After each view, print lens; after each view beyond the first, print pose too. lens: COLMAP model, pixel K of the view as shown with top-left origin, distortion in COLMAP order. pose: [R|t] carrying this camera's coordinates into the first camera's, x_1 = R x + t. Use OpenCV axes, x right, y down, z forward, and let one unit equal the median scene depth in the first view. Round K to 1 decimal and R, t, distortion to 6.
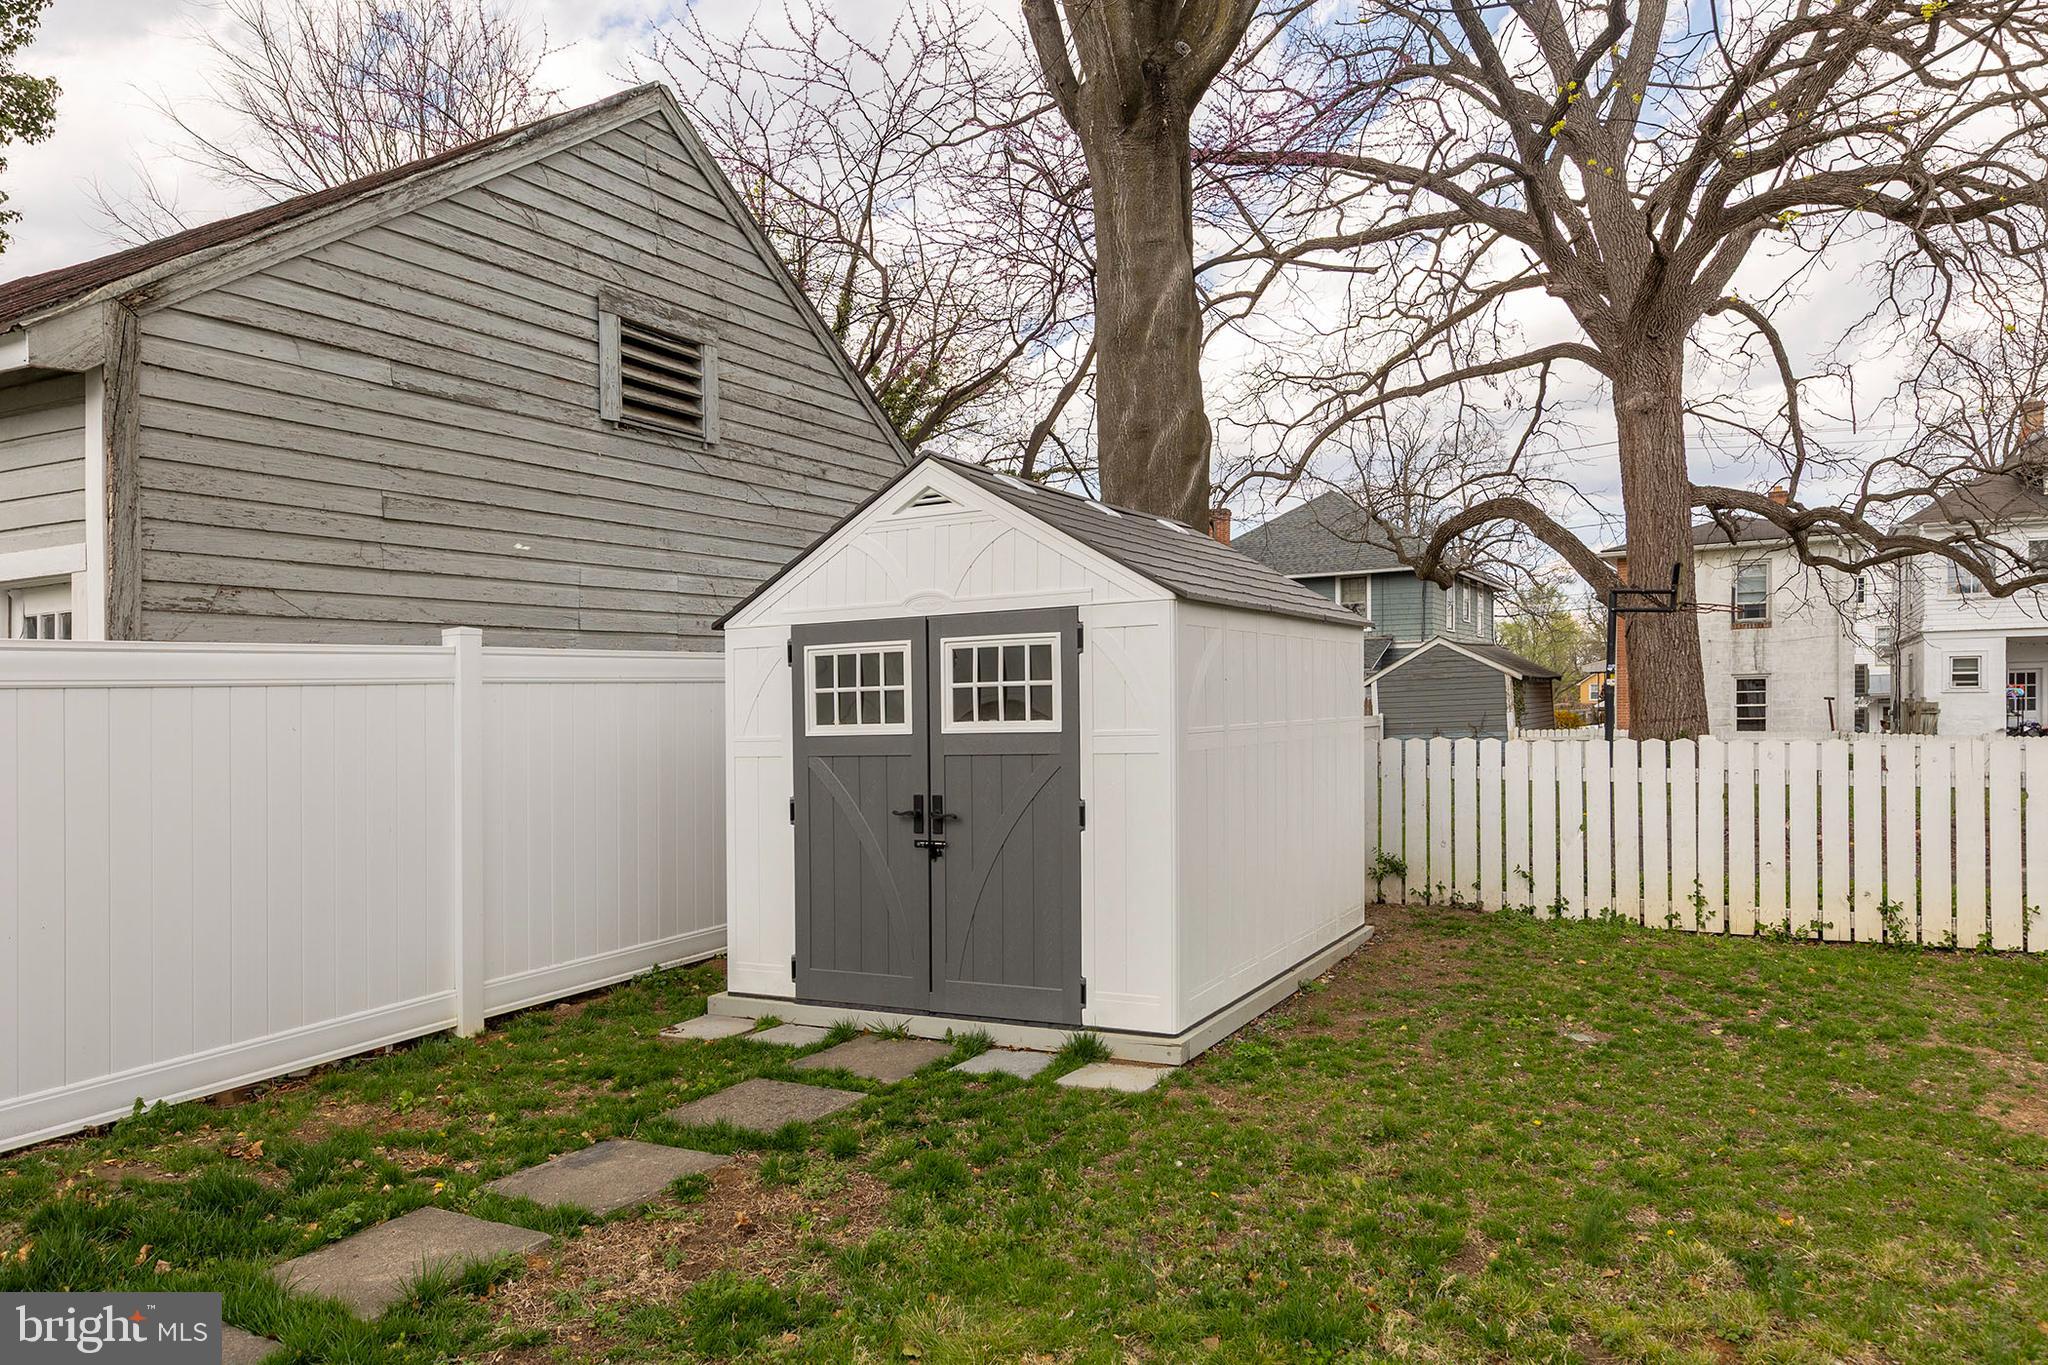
lens RADIAL K [[1372.4, 0, 1027.4], [0, 1372.4, 743.8], [0, 0, 1]] dist [0.006410, 0.002300]
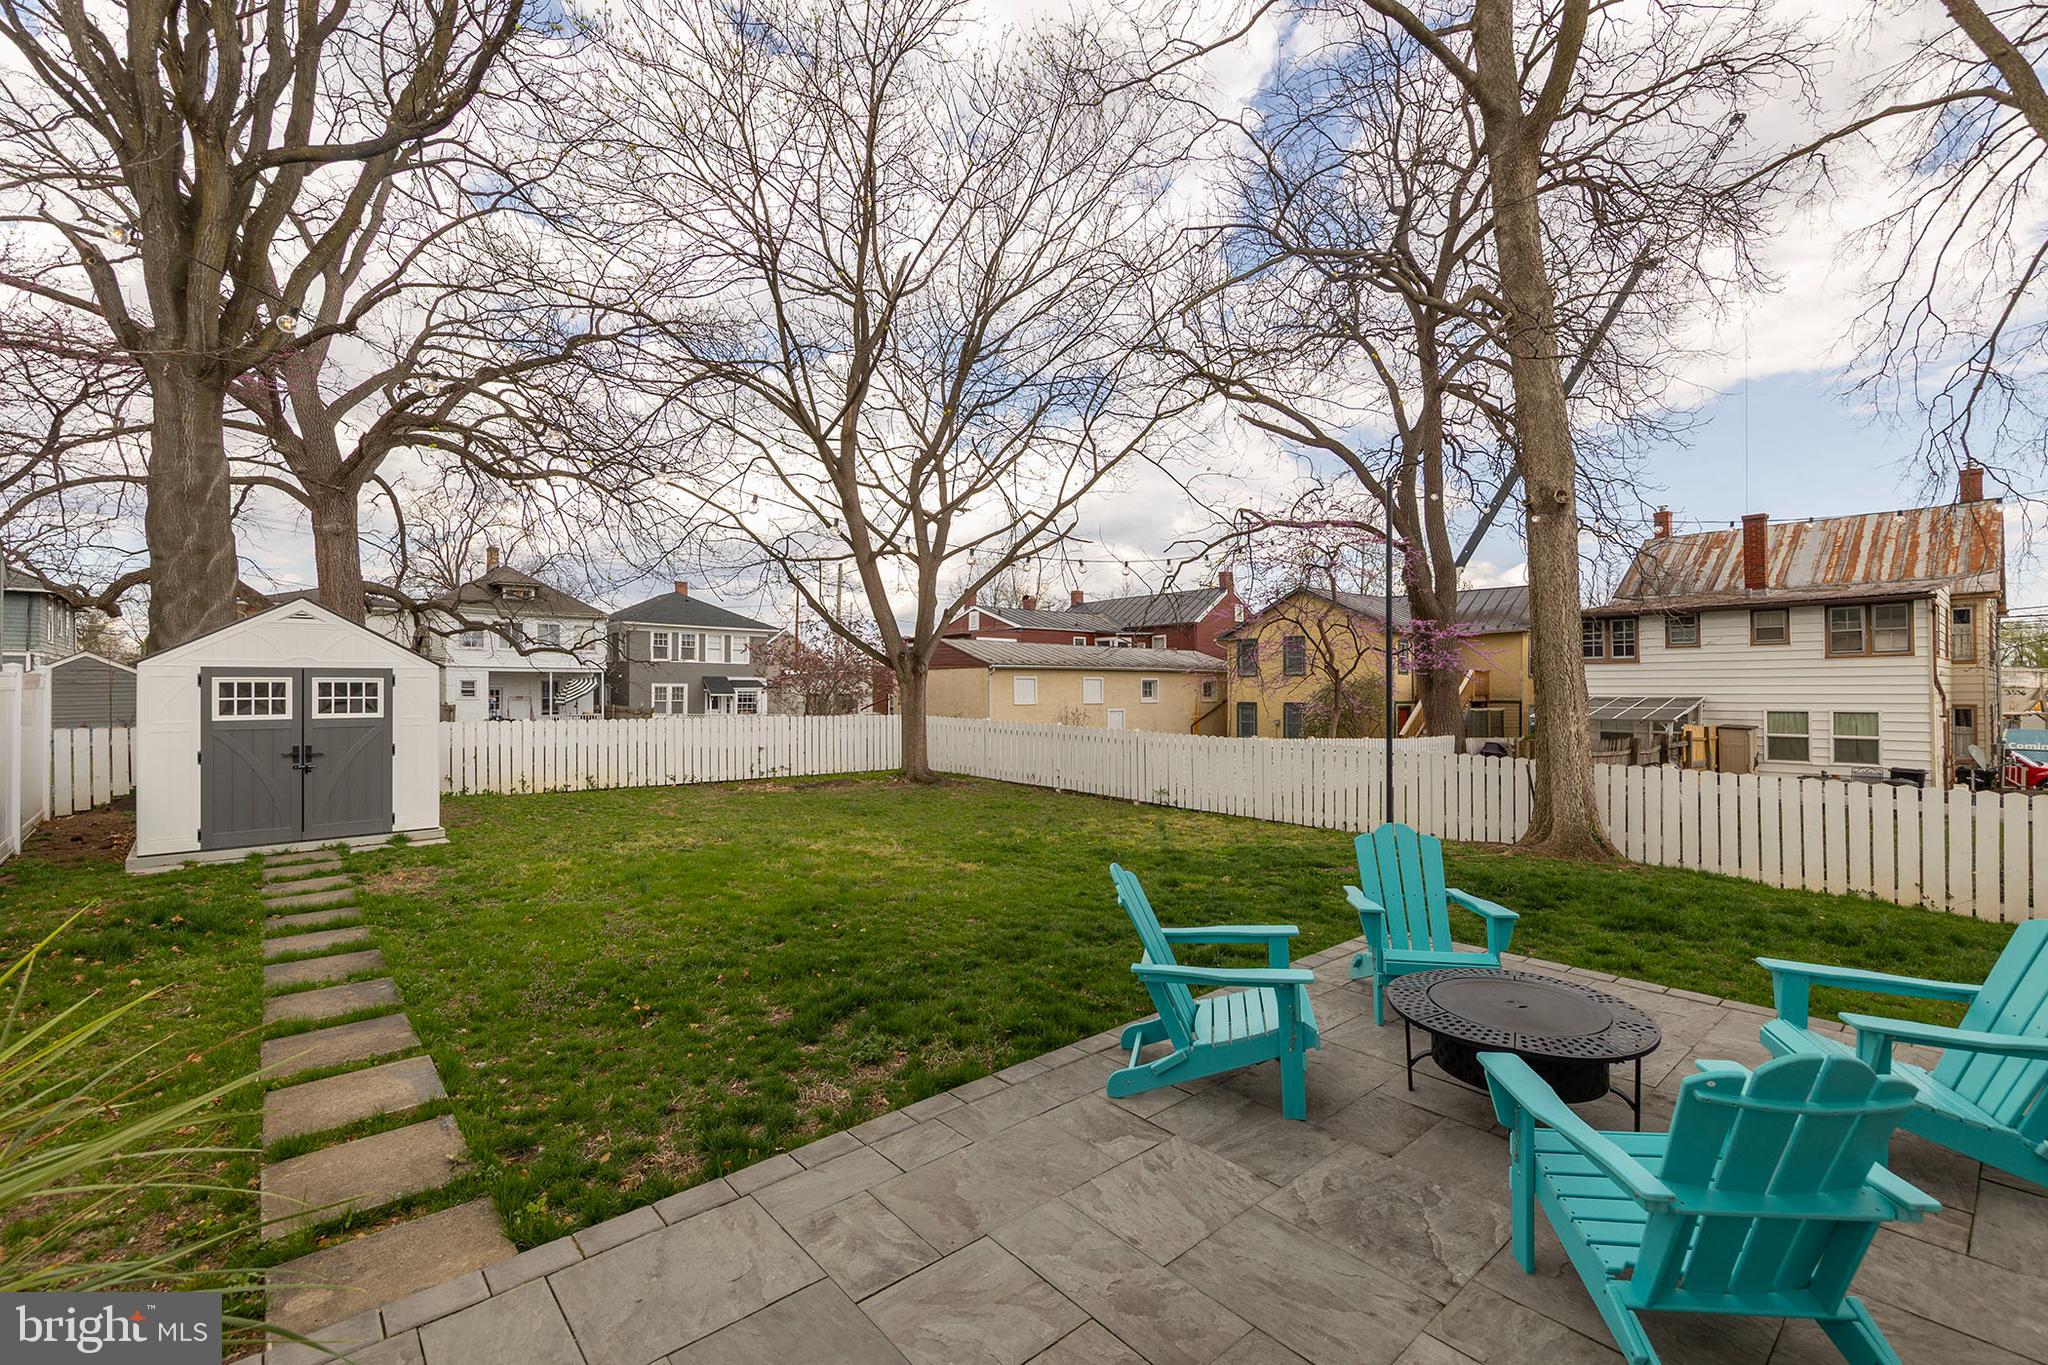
lens RADIAL K [[857.4, 0, 995.9], [0, 857.4, 644.6], [0, 0, 1]] dist [-0.000104, 0.000021]
pose [[0.360399, 0.071521, 0.930052, -0.935720], [0.021263, 0.996167, -0.084845, 0.014312], [-0.932556, 0.050354, 0.357497, -0.561196]]
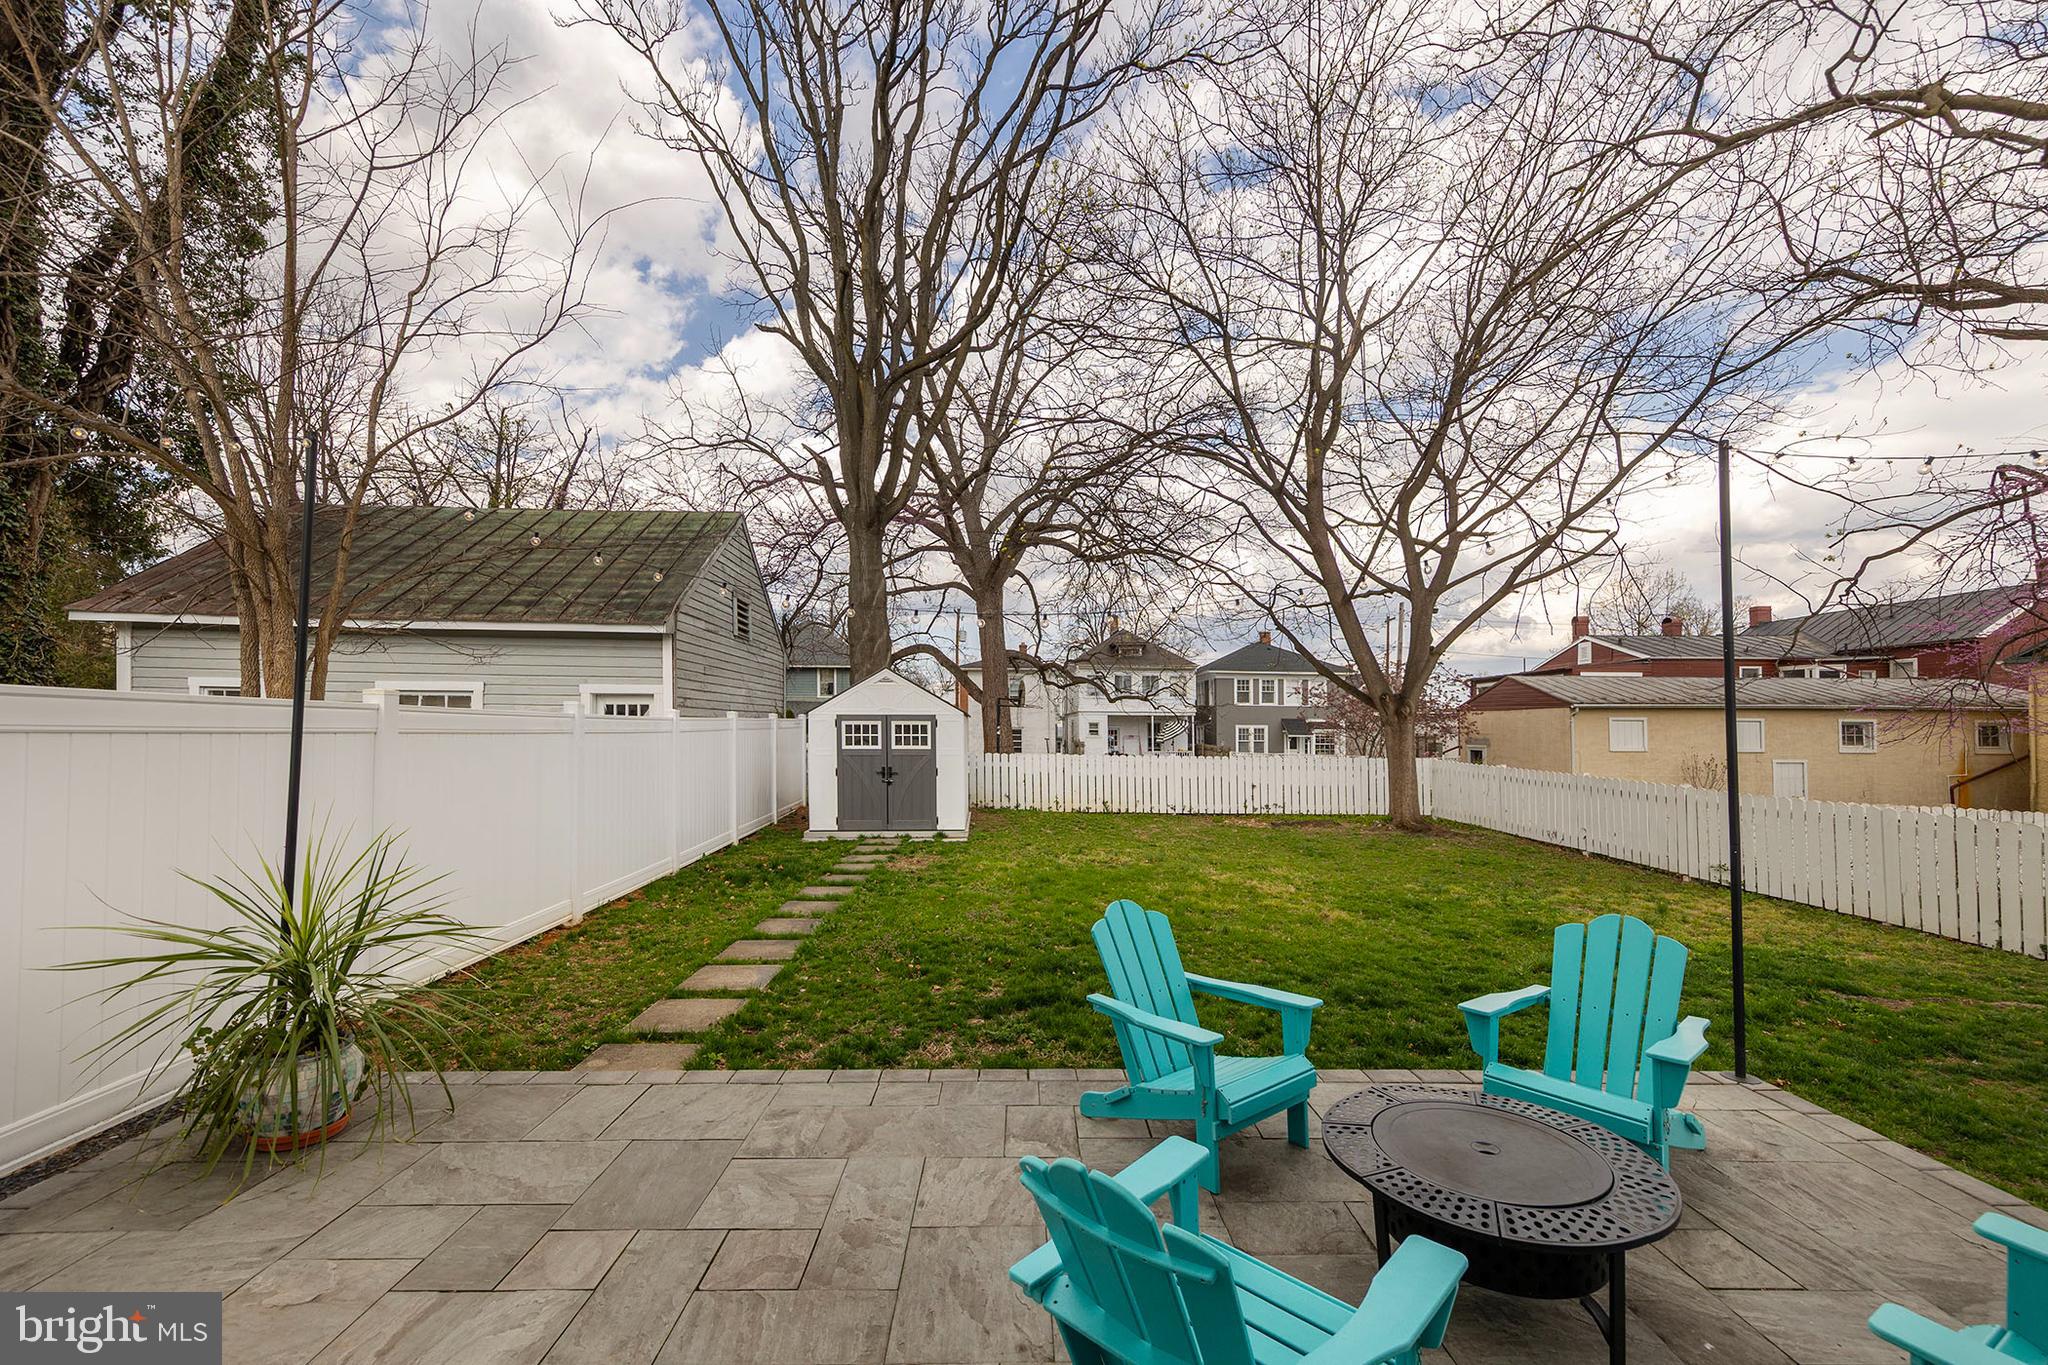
lens RADIAL K [[800.5, 0, 1011.9], [0, 800.5, 689.7], [0, 0, 1]] dist [0.002411, 0.000462]
pose [[0.871936, 0.052108, 0.486840, -0.734579], [-0.010718, 0.996114, -0.087420, 0.015915], [-0.489503, 0.071007, 0.869106, -0.847802]]
